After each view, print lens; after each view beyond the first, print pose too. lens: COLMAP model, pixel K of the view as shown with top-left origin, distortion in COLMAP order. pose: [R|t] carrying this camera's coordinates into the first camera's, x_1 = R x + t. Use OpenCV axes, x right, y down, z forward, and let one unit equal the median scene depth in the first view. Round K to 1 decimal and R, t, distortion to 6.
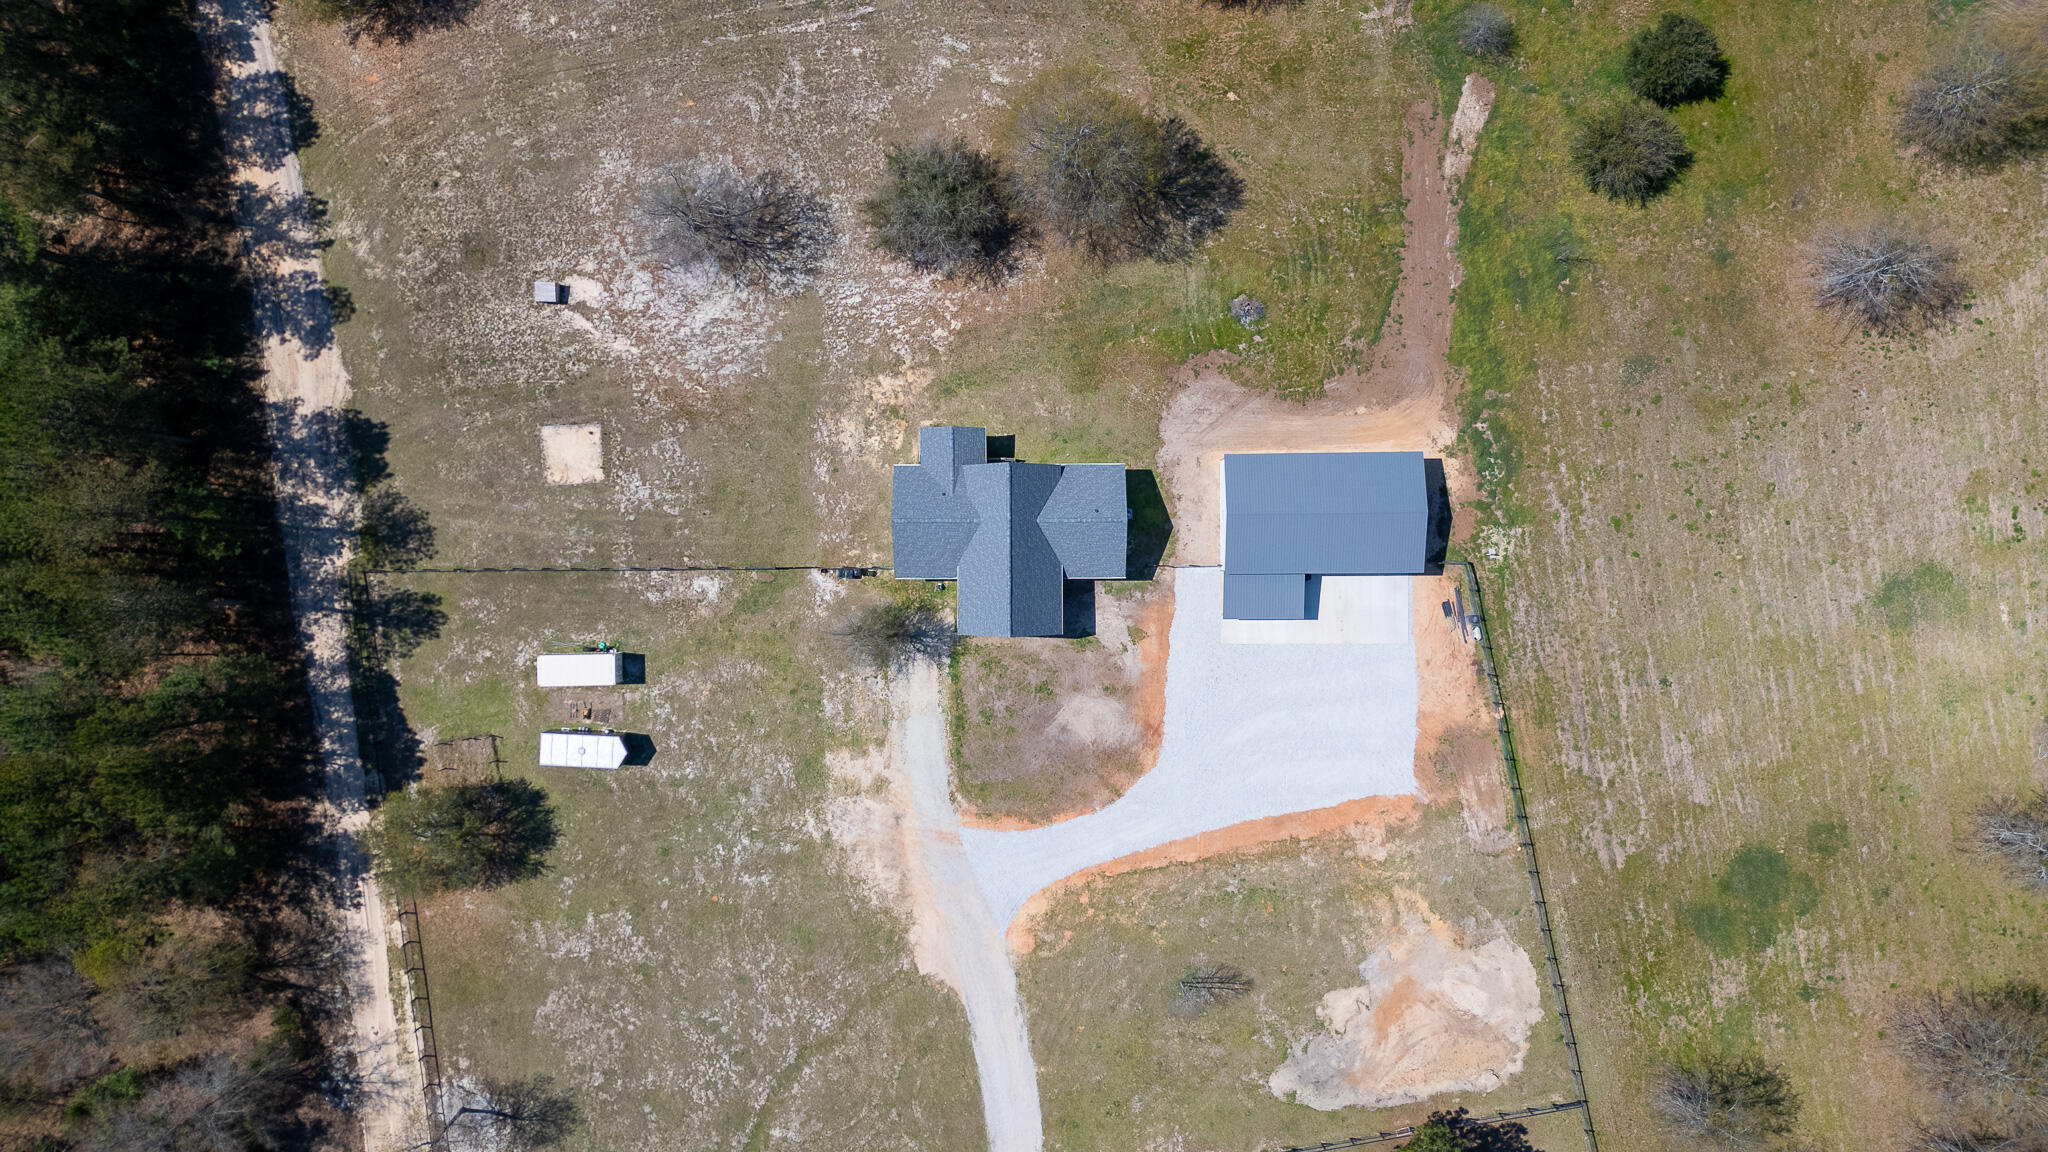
lens RADIAL K [[1414.4, 0, 1017.6], [0, 1414.4, 567.5], [0, 0, 1]] dist [0.072876, -0.074266]
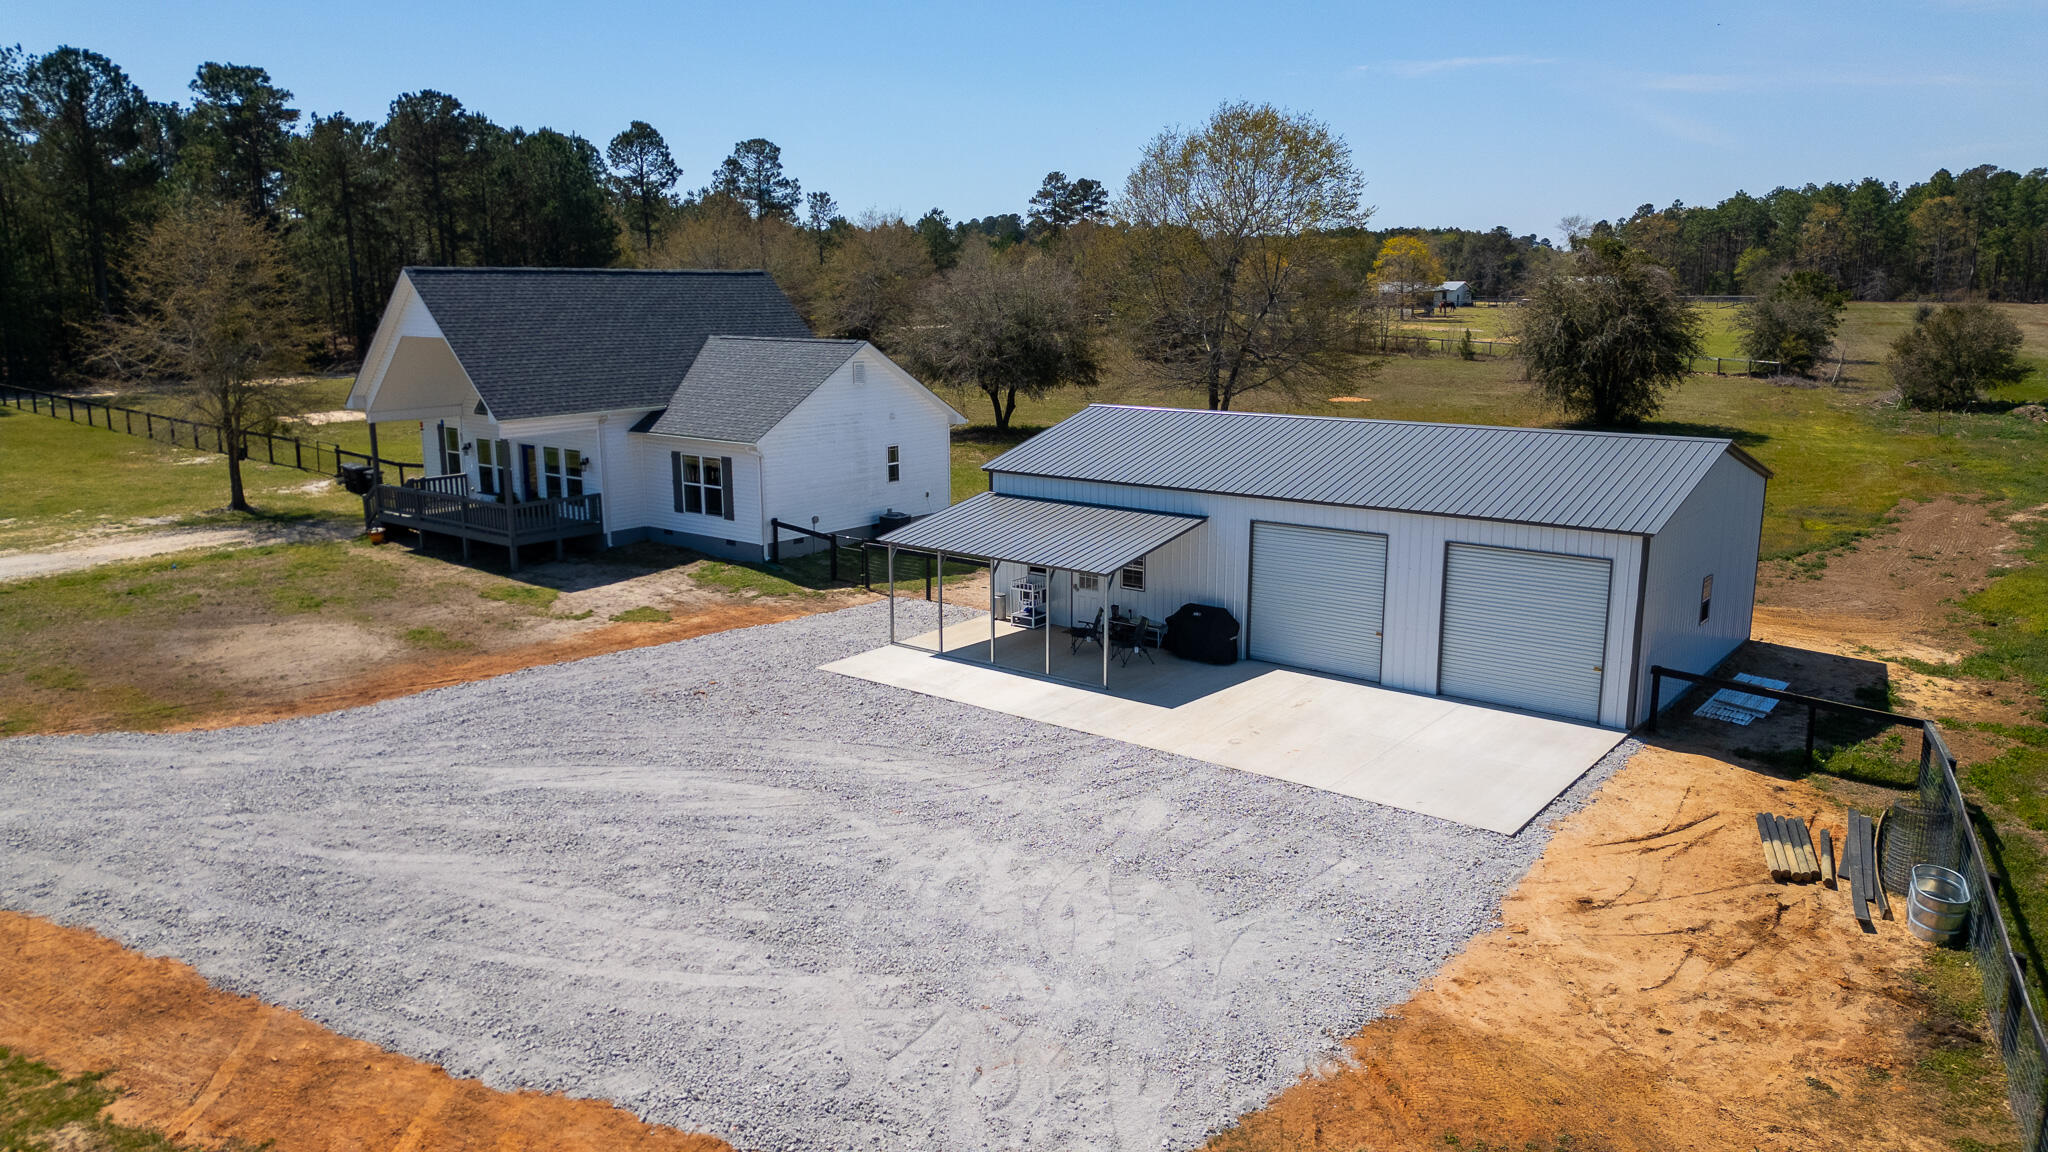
lens RADIAL K [[1414.4, 0, 1037.5], [0, 1414.4, 591.3], [0, 0, 1]] dist [0.072876, -0.074266]
pose [[0.787415, 0.127321, -0.603131, 0.335648], [-0.616246, 0.186059, -0.765260, 0.229096], [0.014784, 0.974254, 0.224967, 0.928991]]
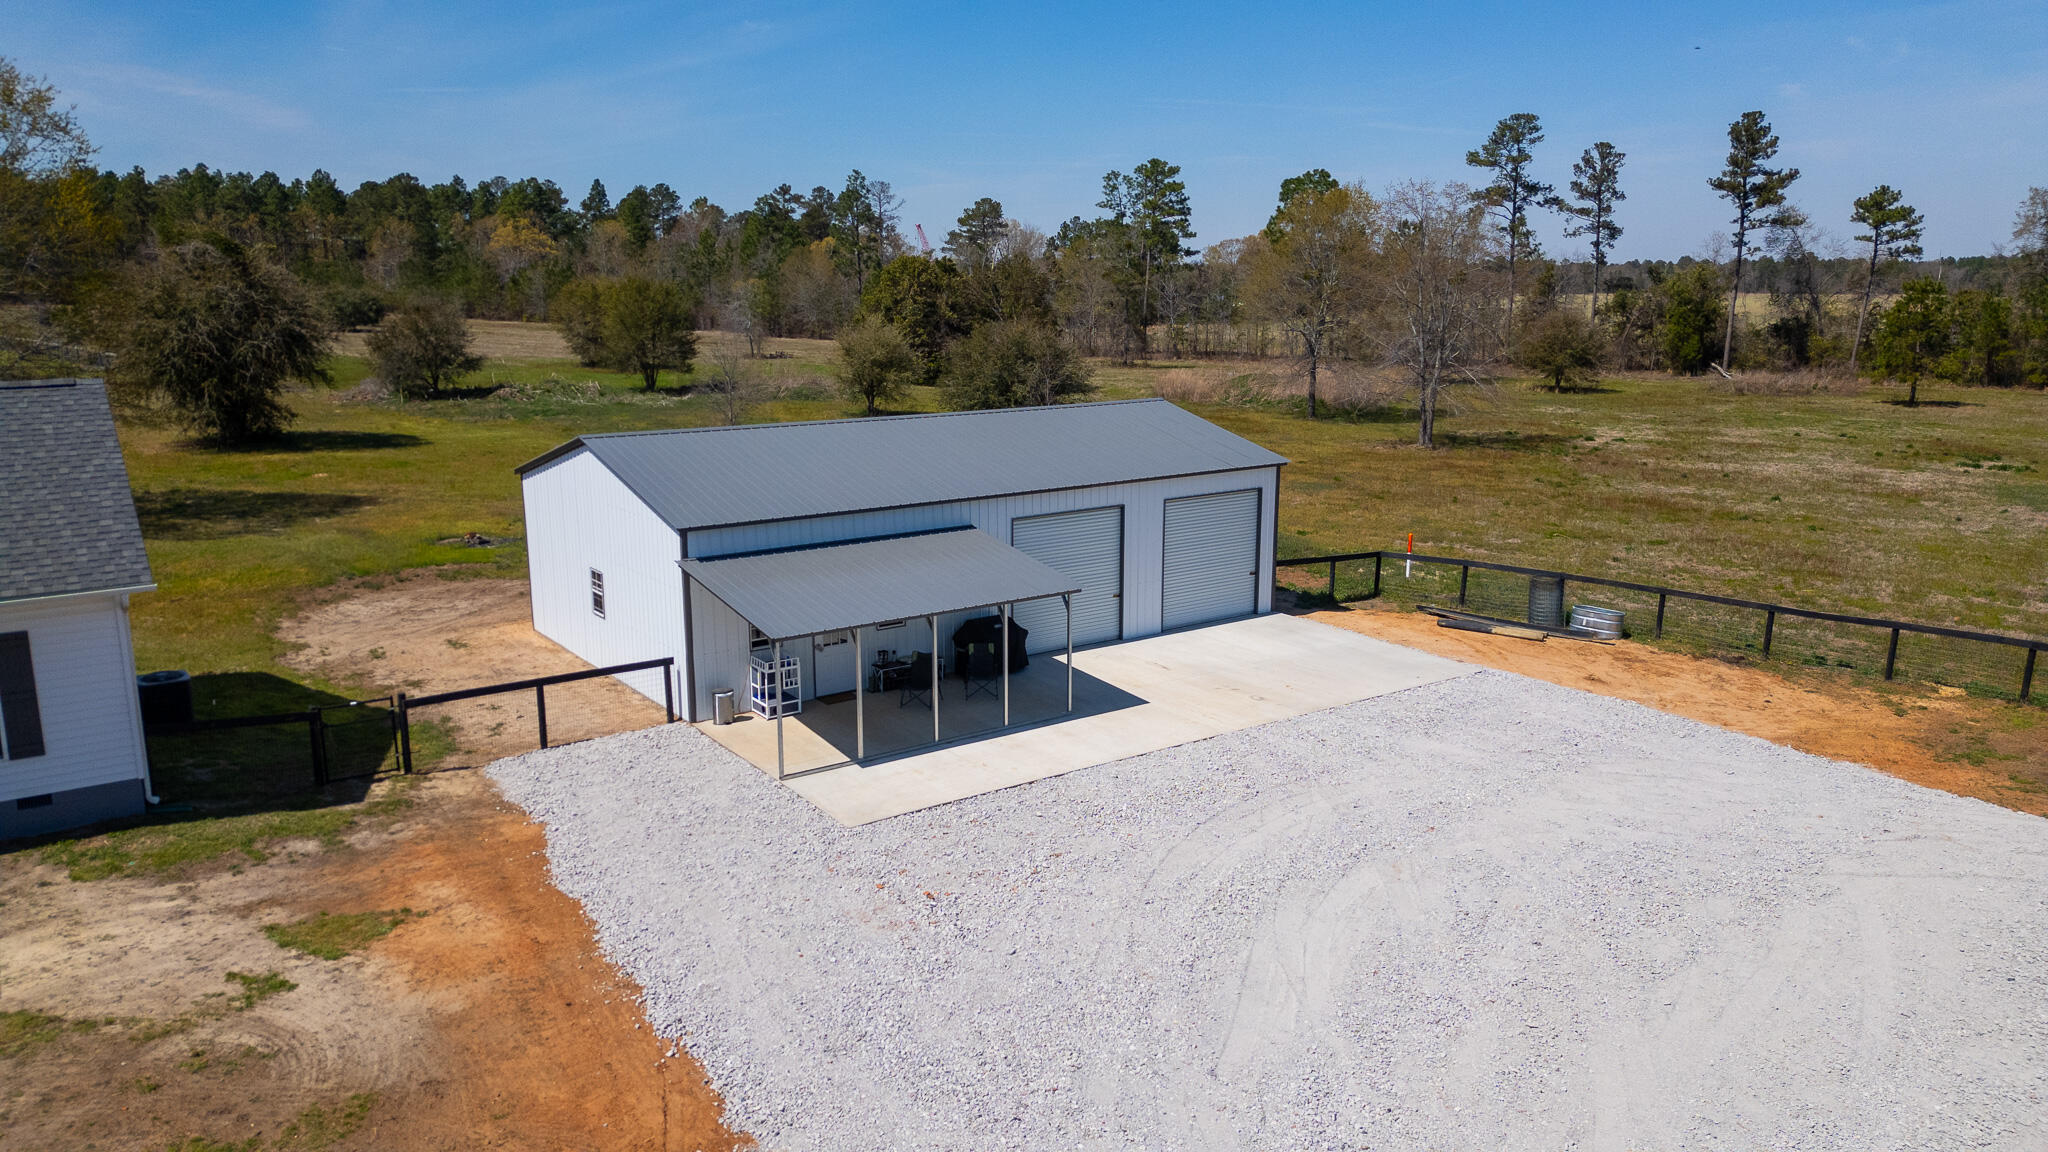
lens RADIAL K [[1414.4, 0, 1011.3], [0, 1414.4, 592.4], [0, 0, 1]] dist [0.072876, -0.074266]
pose [[0.815767, -0.131058, 0.563337, 0.061130], [0.578369, 0.191238, -0.793043, 0.206719], [-0.003796, 0.972755, 0.231806, 0.929550]]
